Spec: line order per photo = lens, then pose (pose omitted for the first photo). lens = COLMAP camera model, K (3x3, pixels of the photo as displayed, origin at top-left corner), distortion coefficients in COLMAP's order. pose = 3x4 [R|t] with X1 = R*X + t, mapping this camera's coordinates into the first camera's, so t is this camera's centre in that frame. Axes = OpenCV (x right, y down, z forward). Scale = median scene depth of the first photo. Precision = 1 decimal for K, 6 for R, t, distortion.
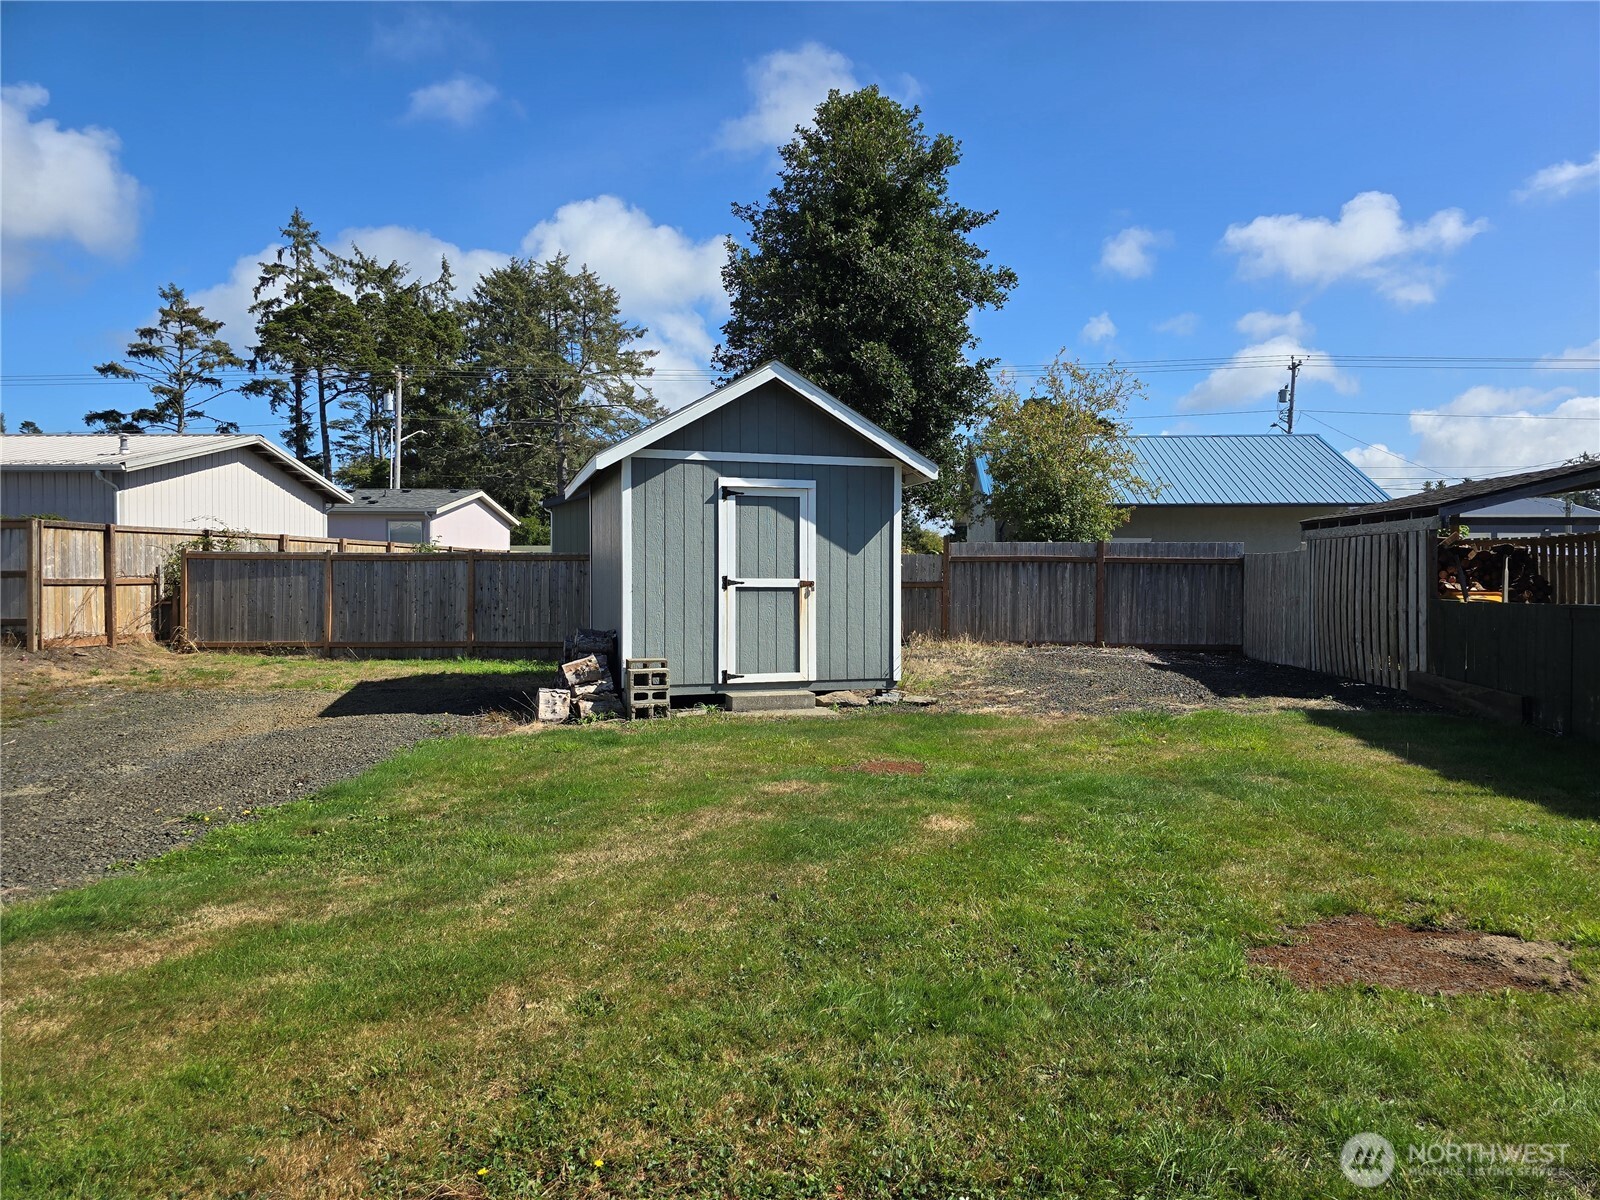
lens RADIAL K [[1074.5, 0, 807.4], [0, 1074.5, 598.5], [0, 0, 1]] dist [0.062935, -0.056521]
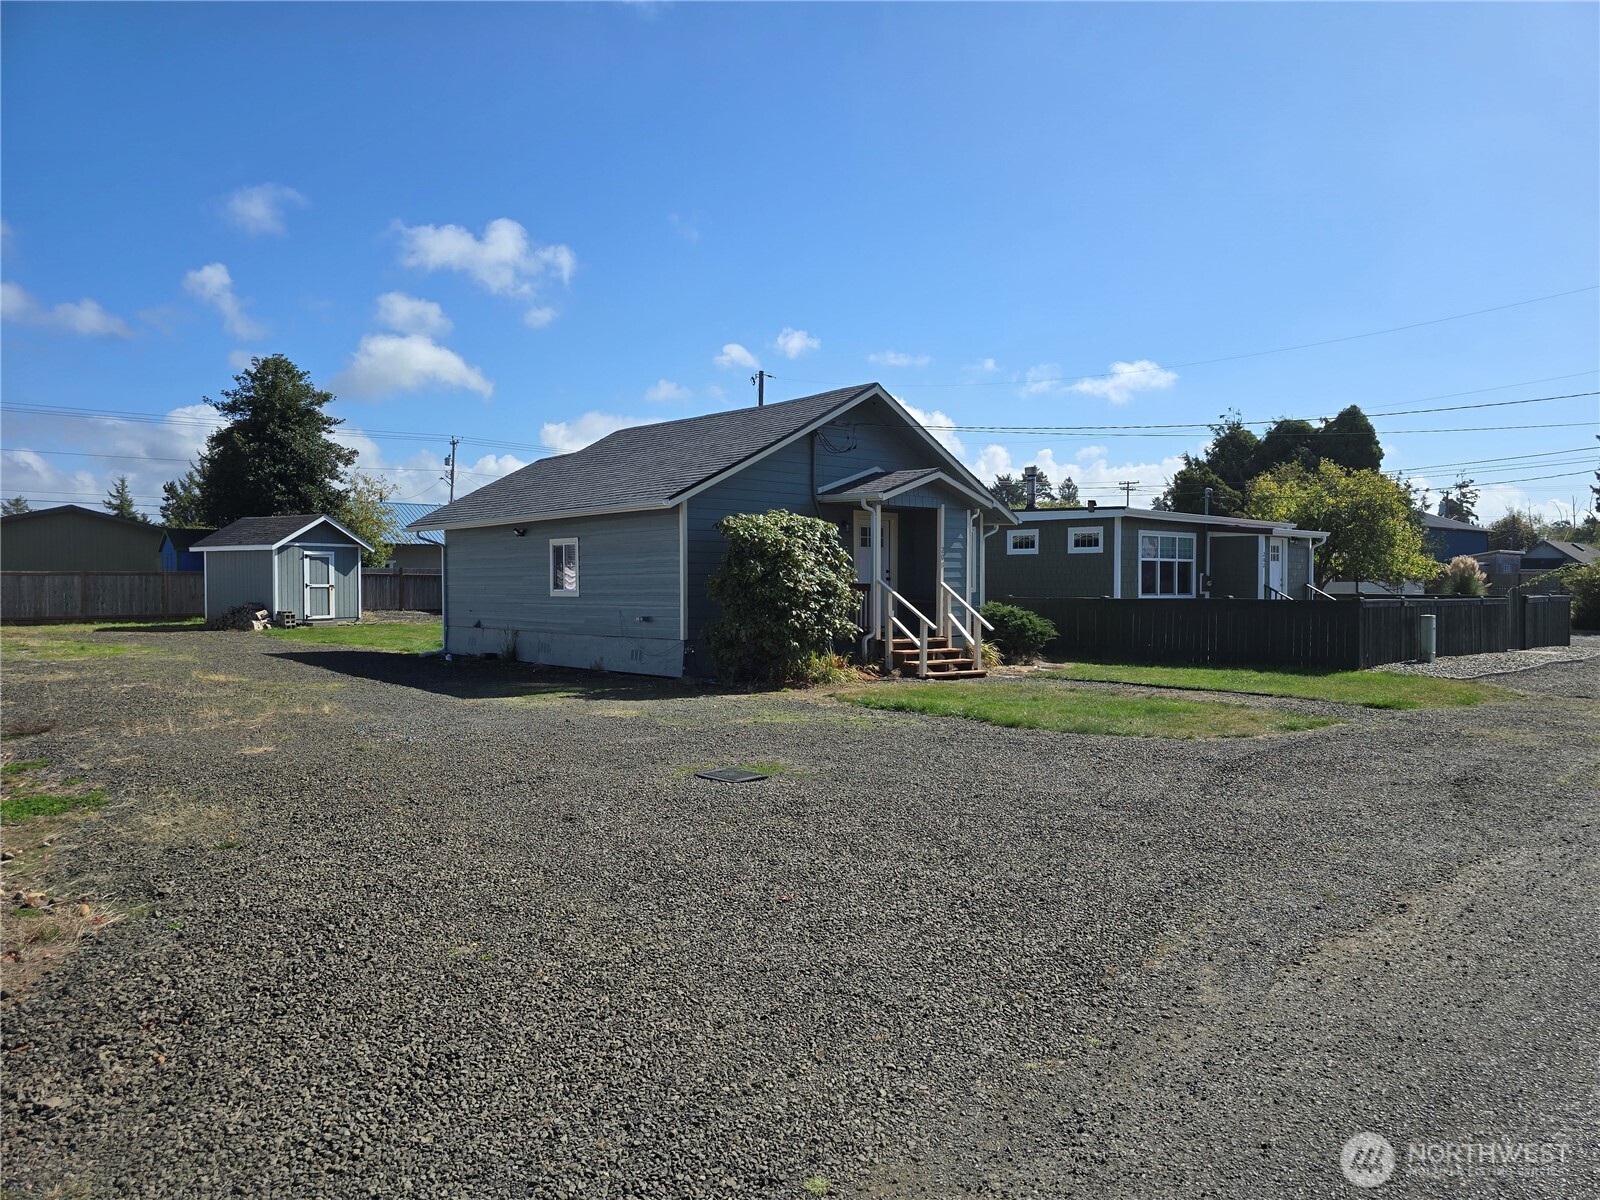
lens RADIAL K [[1074.5, 0, 799.1], [0, 1074.5, 604.8], [0, 0, 1]] dist [0.062935, -0.056521]
pose [[0.734923, -0.017340, 0.677929, -1.108554], [0.013274, 0.999849, 0.011184, 0.022495], [-0.678021, 0.000779, 0.735042, -2.148862]]
